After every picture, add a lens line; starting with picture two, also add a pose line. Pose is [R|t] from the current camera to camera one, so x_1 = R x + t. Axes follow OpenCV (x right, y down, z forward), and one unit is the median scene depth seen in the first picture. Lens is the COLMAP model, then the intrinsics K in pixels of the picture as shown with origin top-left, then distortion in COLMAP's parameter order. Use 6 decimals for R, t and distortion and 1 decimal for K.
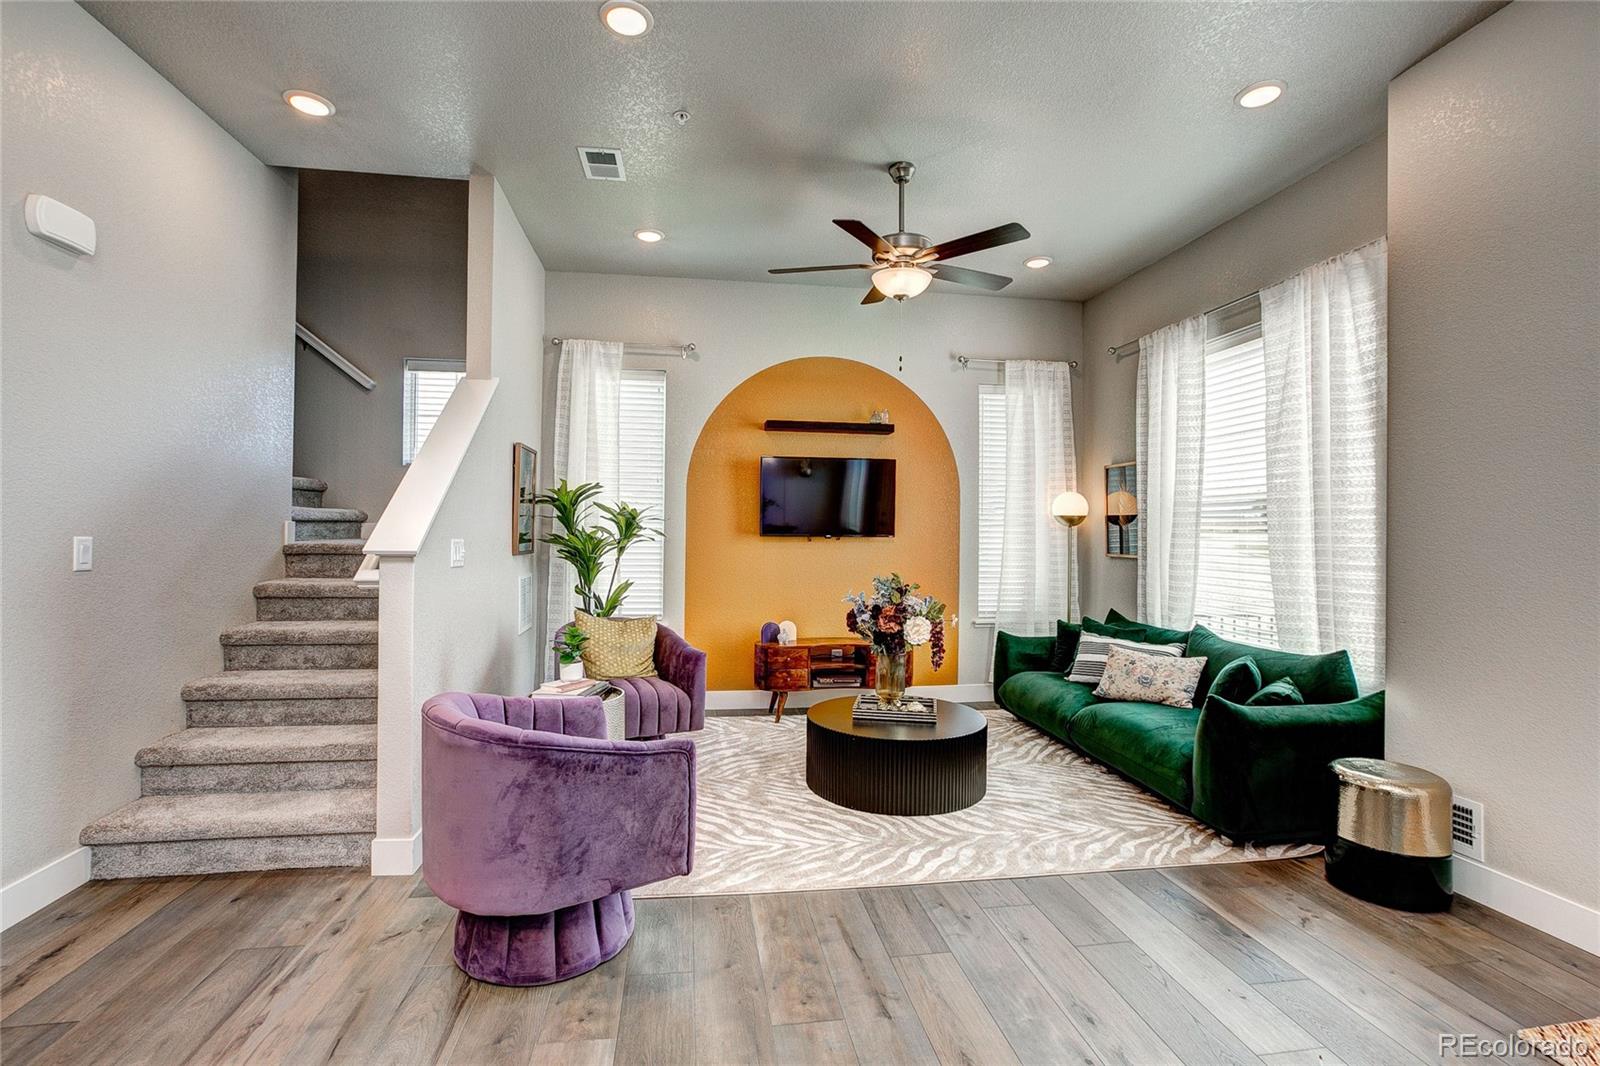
lens RADIAL K [[734.1, 0, 790.0], [0, 734.1, 524.6], [0, 0, 1]] dist [-0.028389, 0.014345]
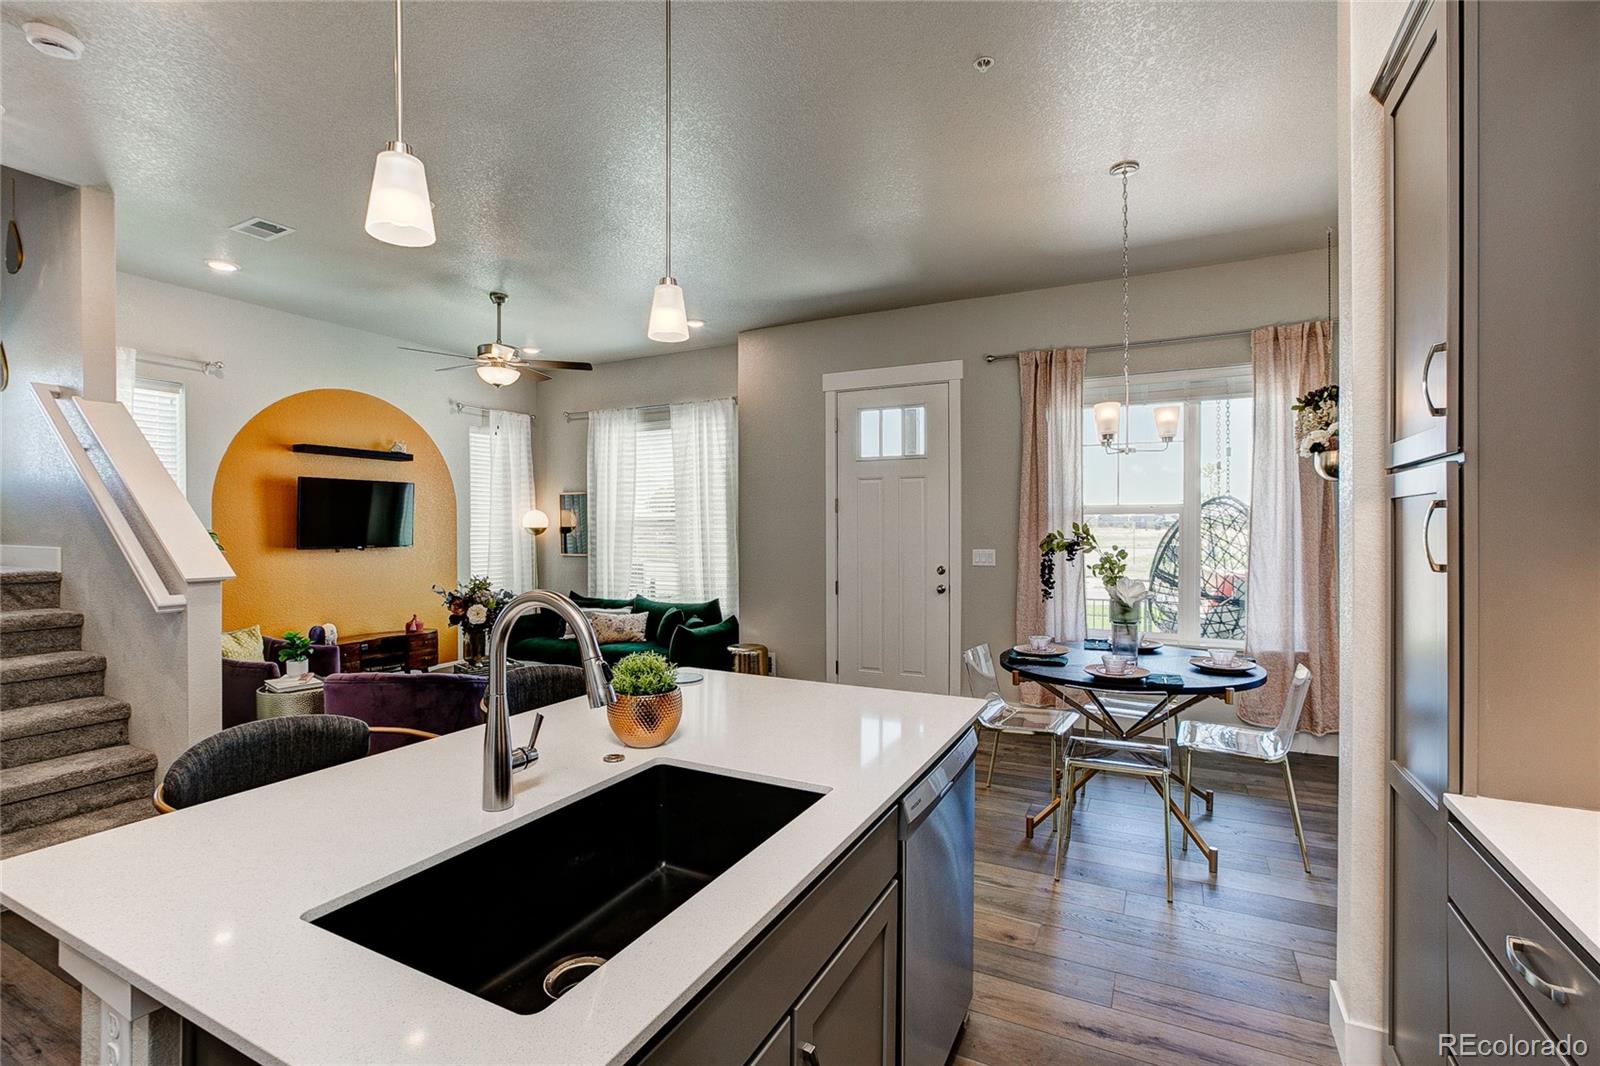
lens RADIAL K [[734.1, 0, 784.3], [0, 734.1, 537.3], [0, 0, 1]] dist [-0.028389, 0.014345]
pose [[0.598865, -0.020705, 0.800583, -0.582645], [-0.001909, 0.999626, 0.027281, -0.040975], [-0.800848, -0.017866, 0.598601, -0.285692]]
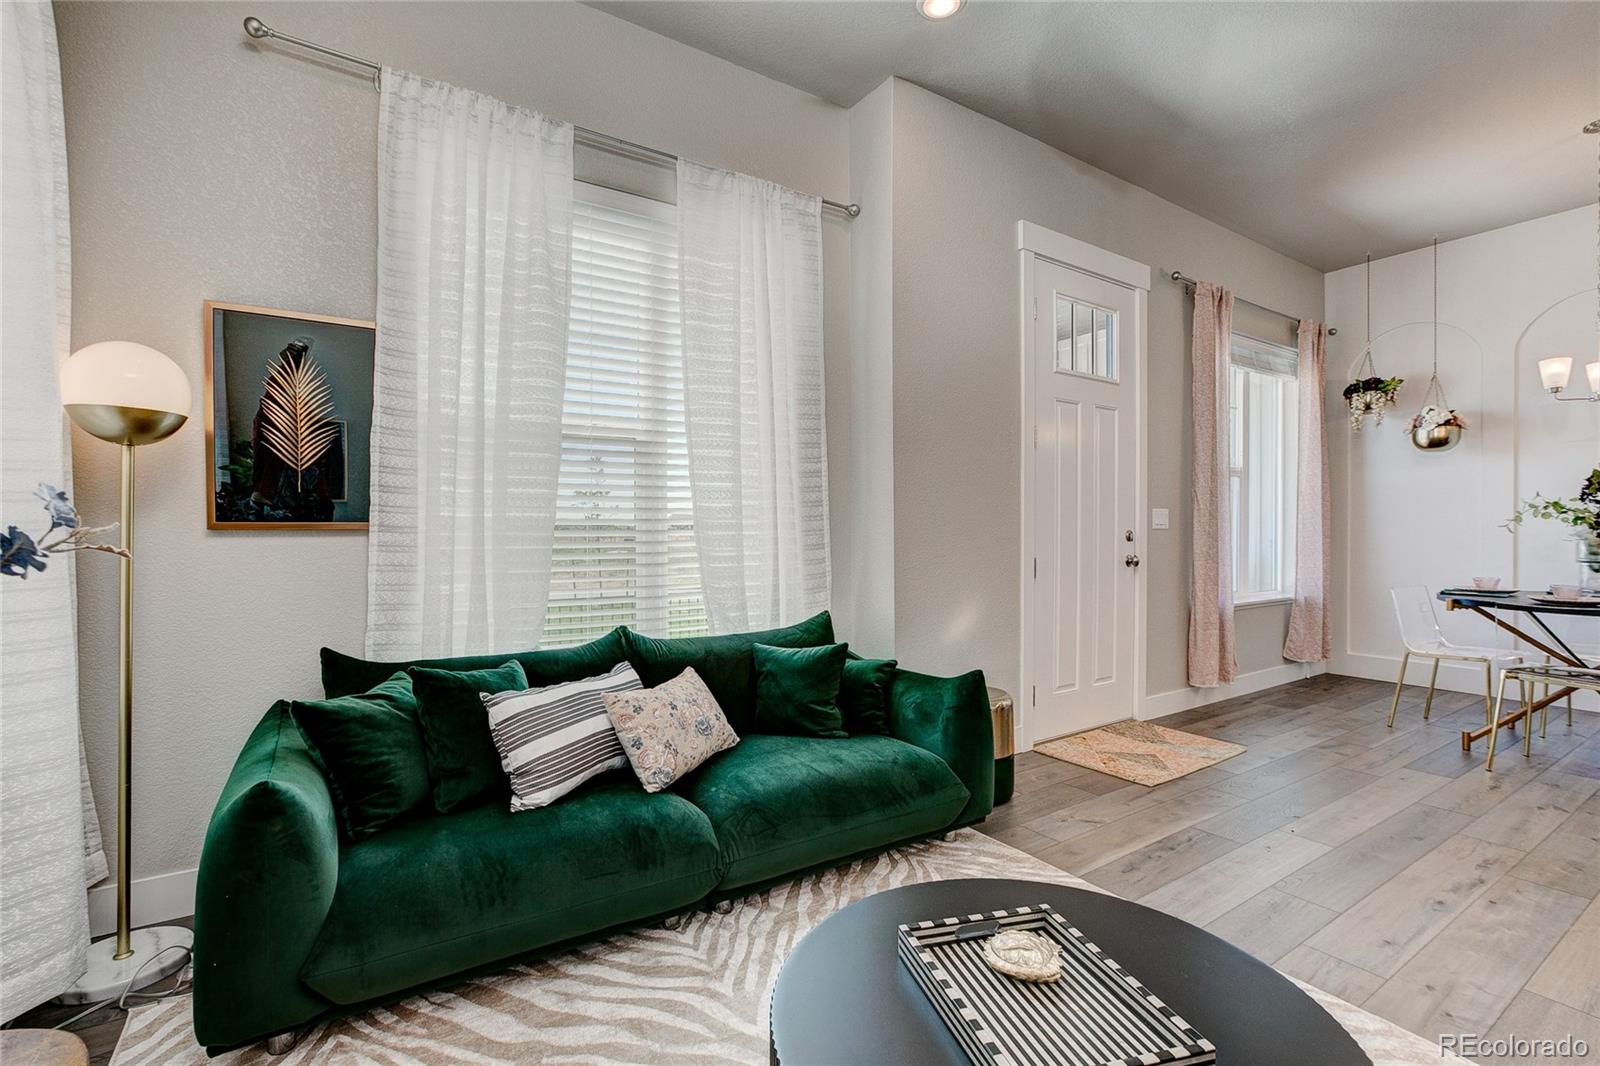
lens RADIAL K [[734.1, 0, 812.6], [0, 734.1, 541.7], [0, 0, 1]] dist [-0.028389, 0.014345]
pose [[-0.434289, -0.022168, 0.900501, -0.077614], [-0.012586, 0.999749, 0.018541, 0.047549], [-0.900686, -0.003281, -0.434459, 1.084219]]
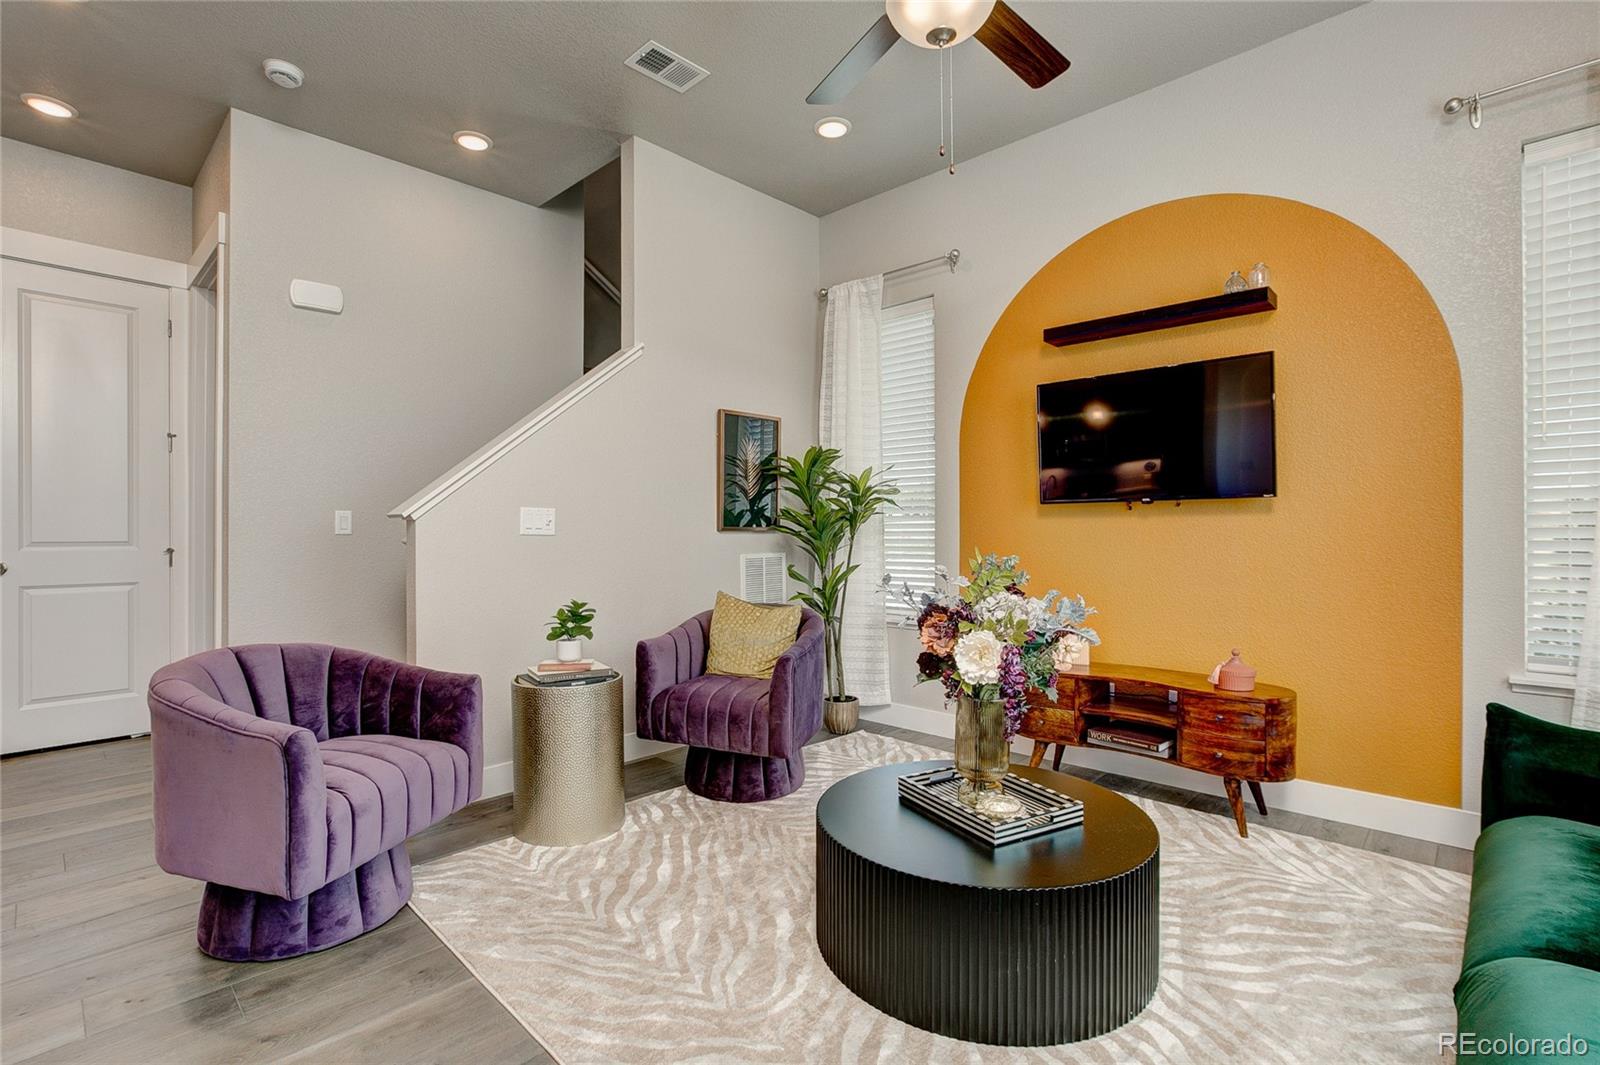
lens RADIAL K [[734.1, 0, 791.9], [0, 734.1, 531.3], [0, 0, 1]] dist [-0.028389, 0.014345]
pose [[0.617551, -0.009047, -0.786479, 0.432337], [0.020864, 0.999770, 0.004883, 0.042458], [0.786254, -0.019425, 0.617598, 0.499475]]
